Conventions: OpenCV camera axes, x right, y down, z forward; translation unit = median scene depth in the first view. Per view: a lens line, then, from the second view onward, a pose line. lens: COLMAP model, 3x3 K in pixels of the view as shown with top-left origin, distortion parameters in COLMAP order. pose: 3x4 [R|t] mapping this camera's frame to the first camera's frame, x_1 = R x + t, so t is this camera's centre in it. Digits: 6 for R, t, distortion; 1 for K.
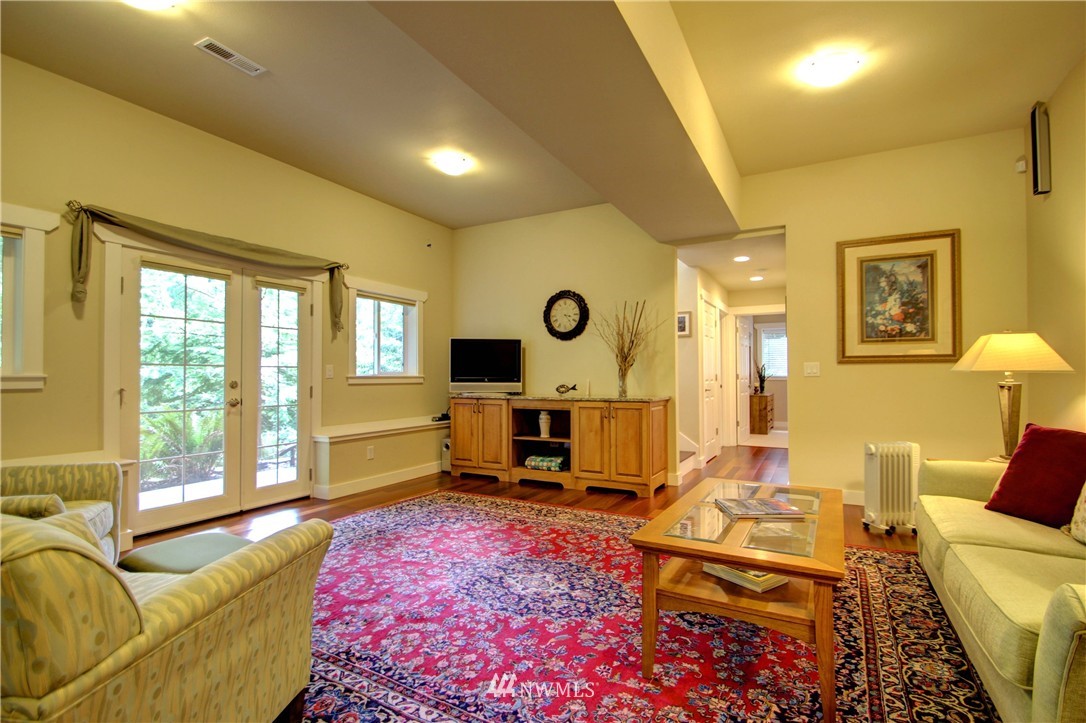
lens RADIAL K [[506.2, 0, 550.7], [0, 506.2, 367.8], [0, 0, 1]] dist [0.013208, -0.016372]
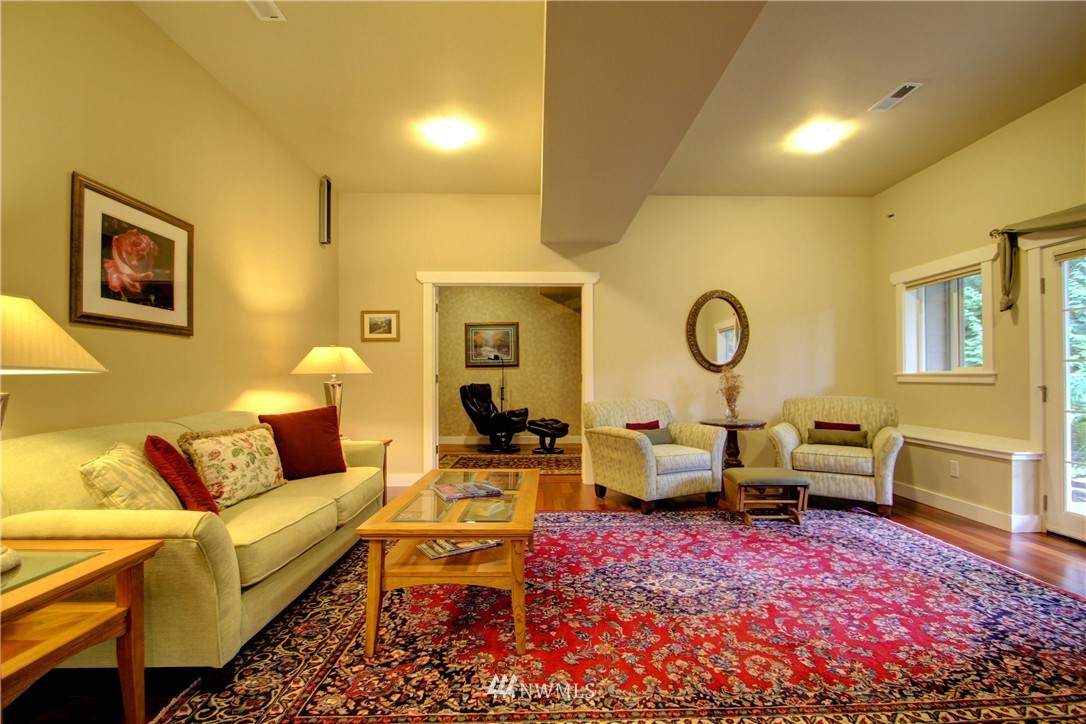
lens RADIAL K [[506.2, 0, 558.4], [0, 506.2, 367.8], [0, 0, 1]] dist [0.013208, -0.016372]
pose [[-0.862844, -0.002539, -0.505464, 0.689941], [0.013859, 0.999493, -0.028678, 0.027397], [0.505280, -0.031750, -0.862371, 1.791519]]
